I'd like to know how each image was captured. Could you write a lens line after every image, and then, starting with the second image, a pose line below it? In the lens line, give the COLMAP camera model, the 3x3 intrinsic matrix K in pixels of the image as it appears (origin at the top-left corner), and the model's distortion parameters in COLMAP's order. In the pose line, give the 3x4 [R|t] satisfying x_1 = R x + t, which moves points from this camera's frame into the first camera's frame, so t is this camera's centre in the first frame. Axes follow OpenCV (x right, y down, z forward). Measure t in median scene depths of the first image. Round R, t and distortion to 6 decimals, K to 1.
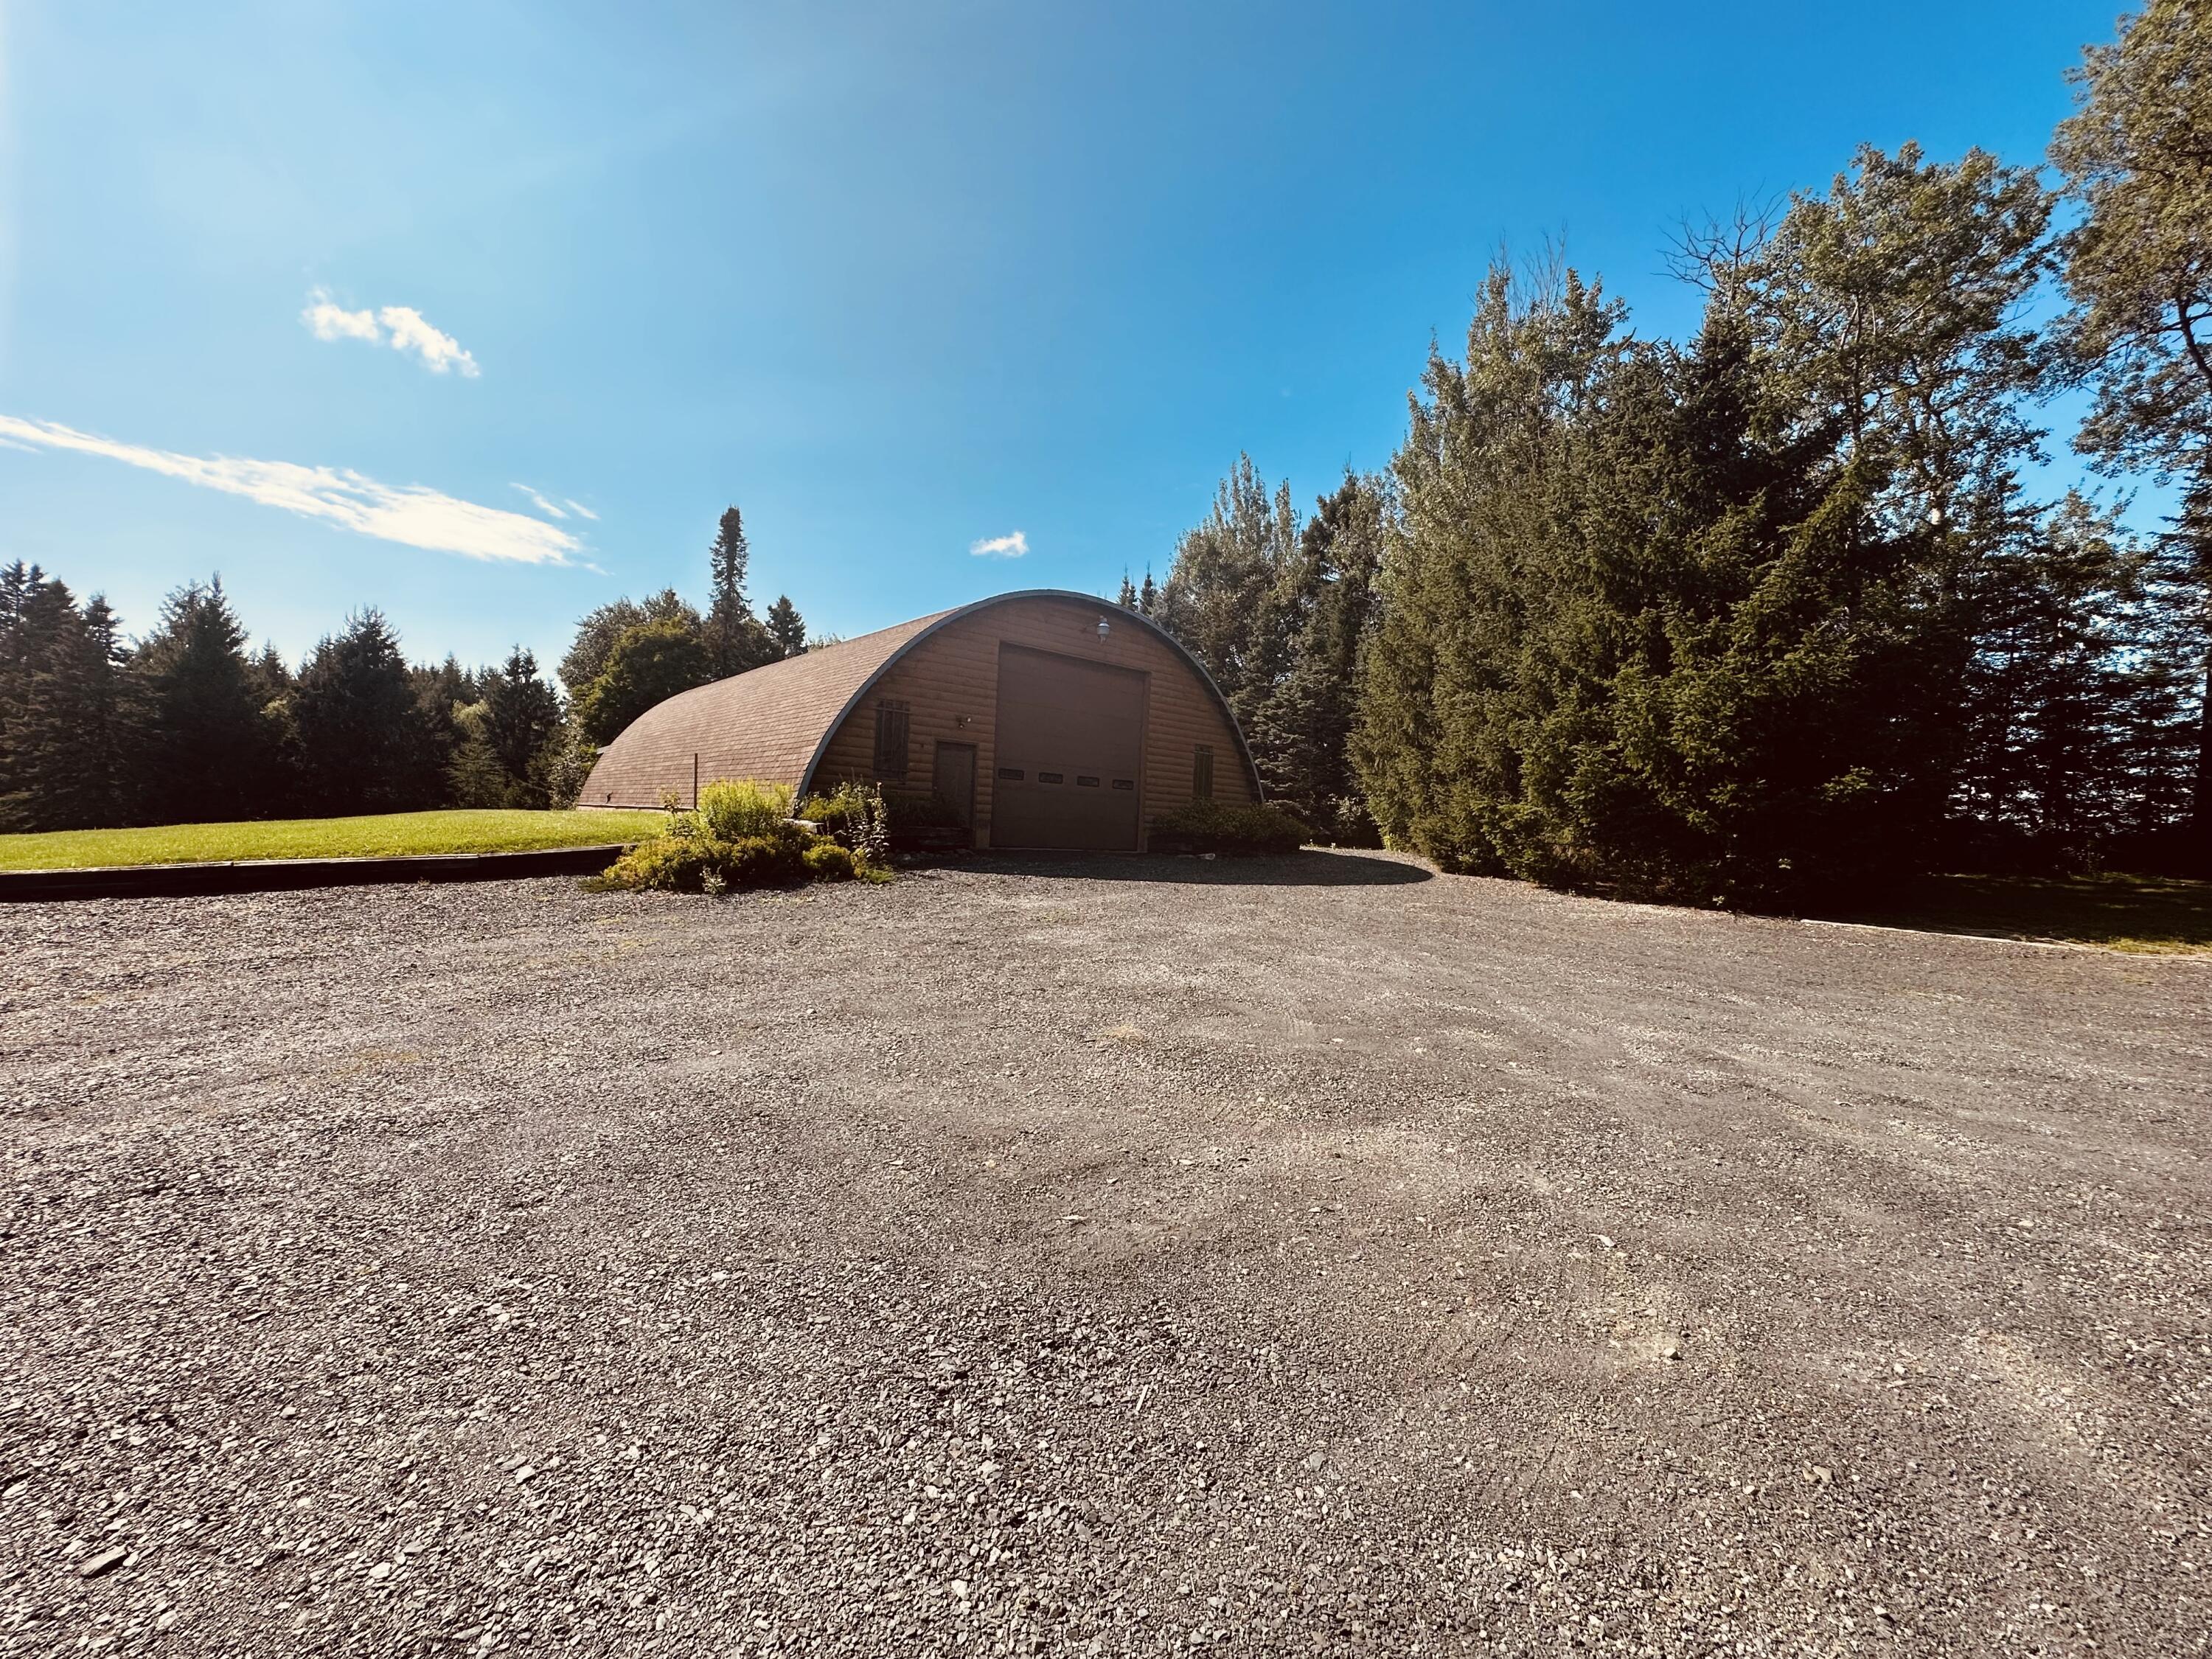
lens RADIAL K [[879.2, 0, 1110.2], [0, 879.2, 828.1], [0, 0, 1]] dist [-0.002173, 0.000153]
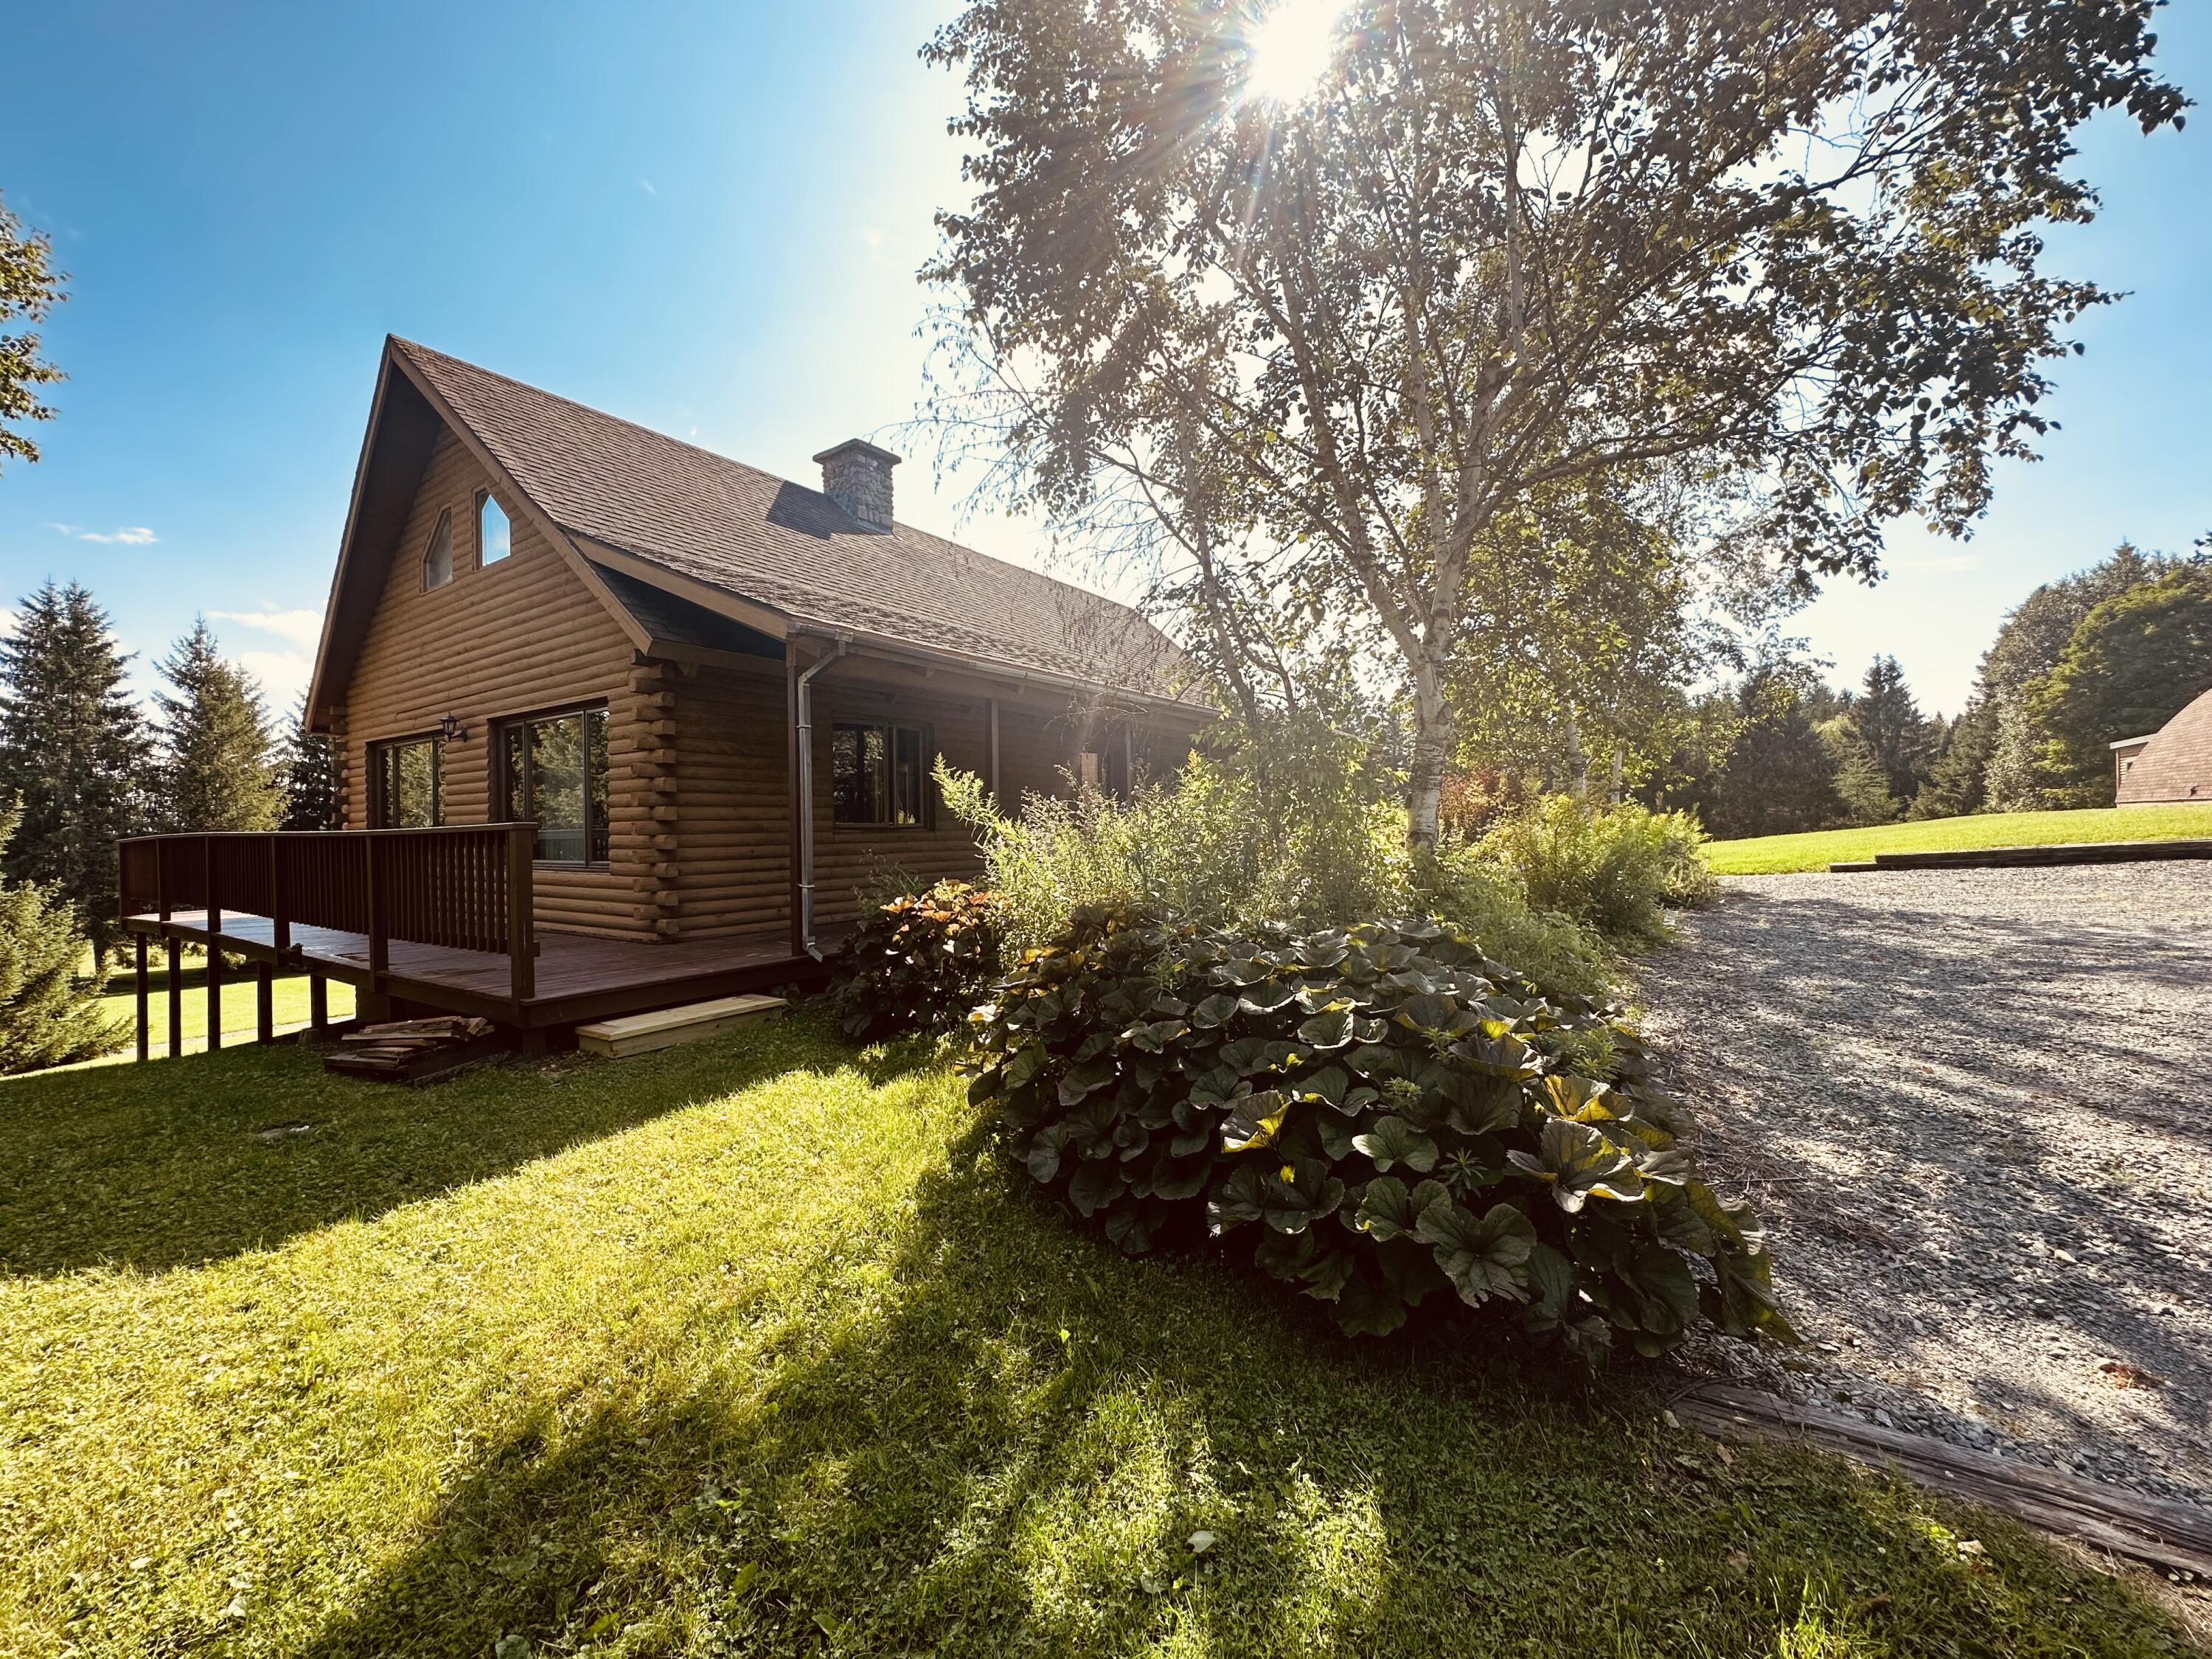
lens RADIAL K [[879.2, 0, 1110.2], [0, 879.2, 828.1], [0, 0, 1]] dist [-0.002173, 0.000153]
pose [[0.312576, -0.017159, -0.949738, -0.063211], [-0.004082, 0.999803, -0.019406, 0.034447], [0.949884, 0.009943, 0.312445, -0.465618]]
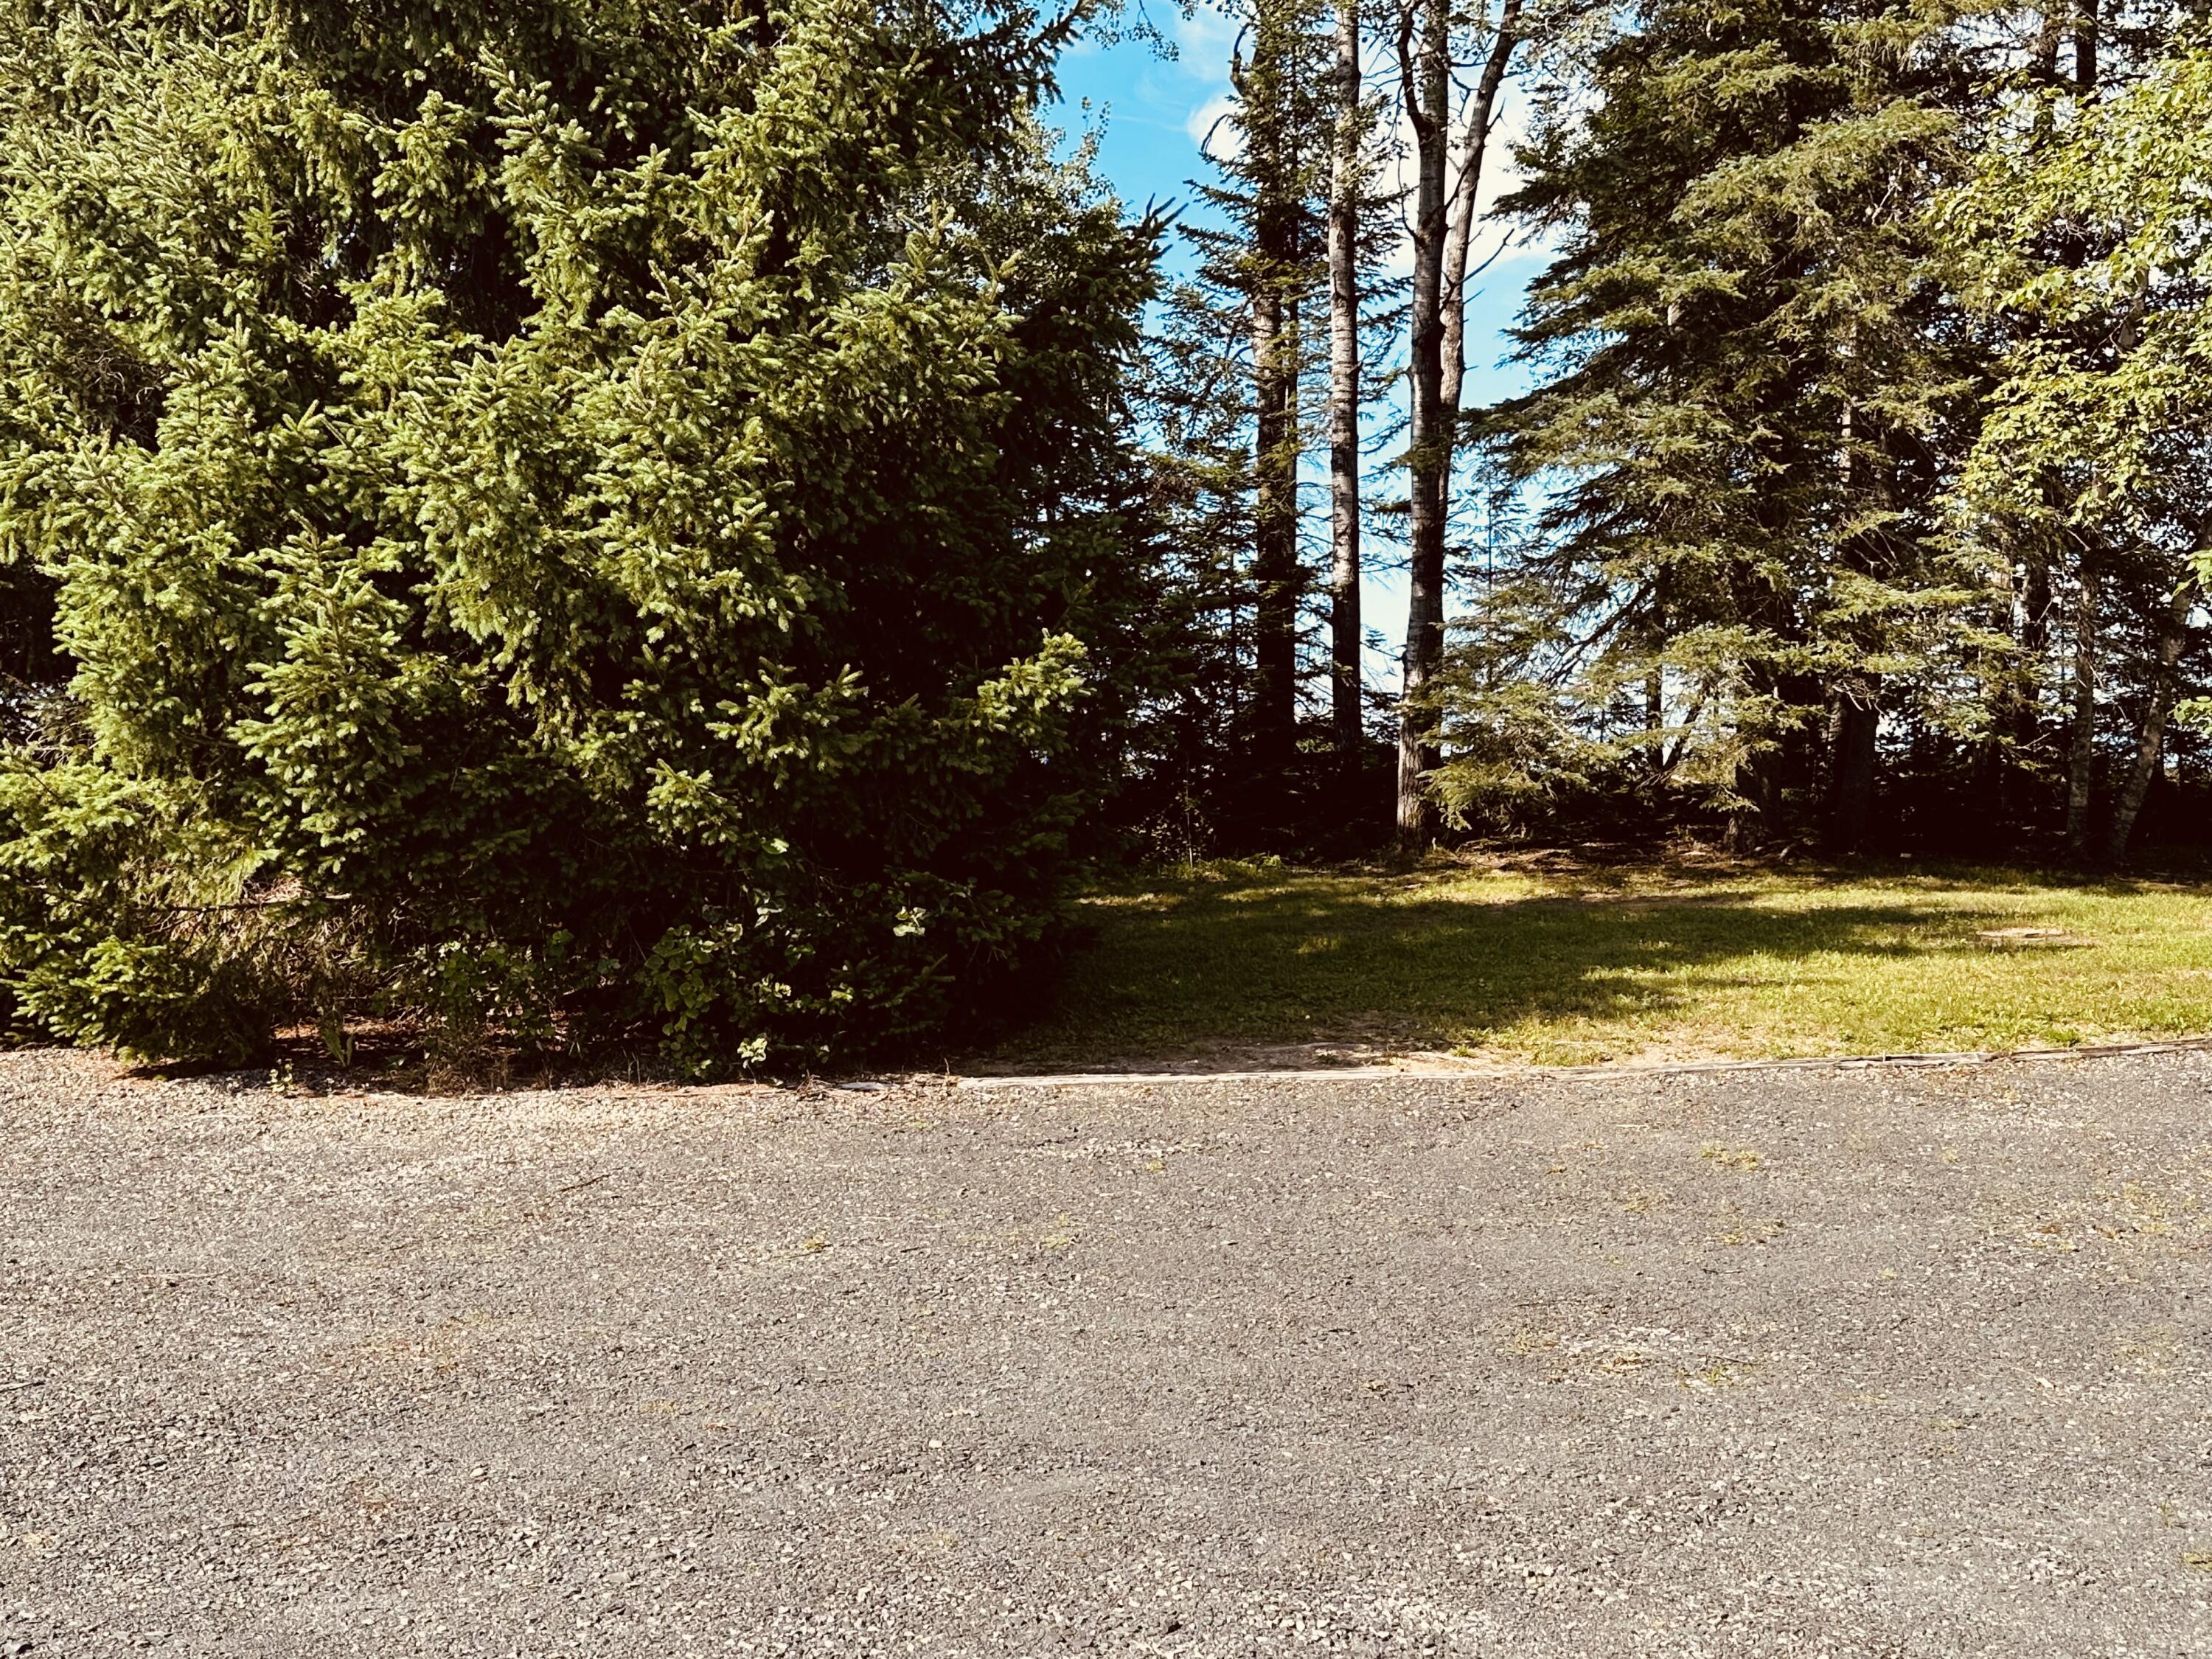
lens RADIAL K [[2281.7, 0, 1098.3], [0, 2281.7, 841.6], [0, 0, 1]] dist [0.238410, -0.572819]
pose [[0.600200, -0.064462, 0.797249, 0.066840], [0.057729, 0.997639, 0.037204, -0.010409], [-0.797764, 0.023695, 0.602504, 0.239098]]
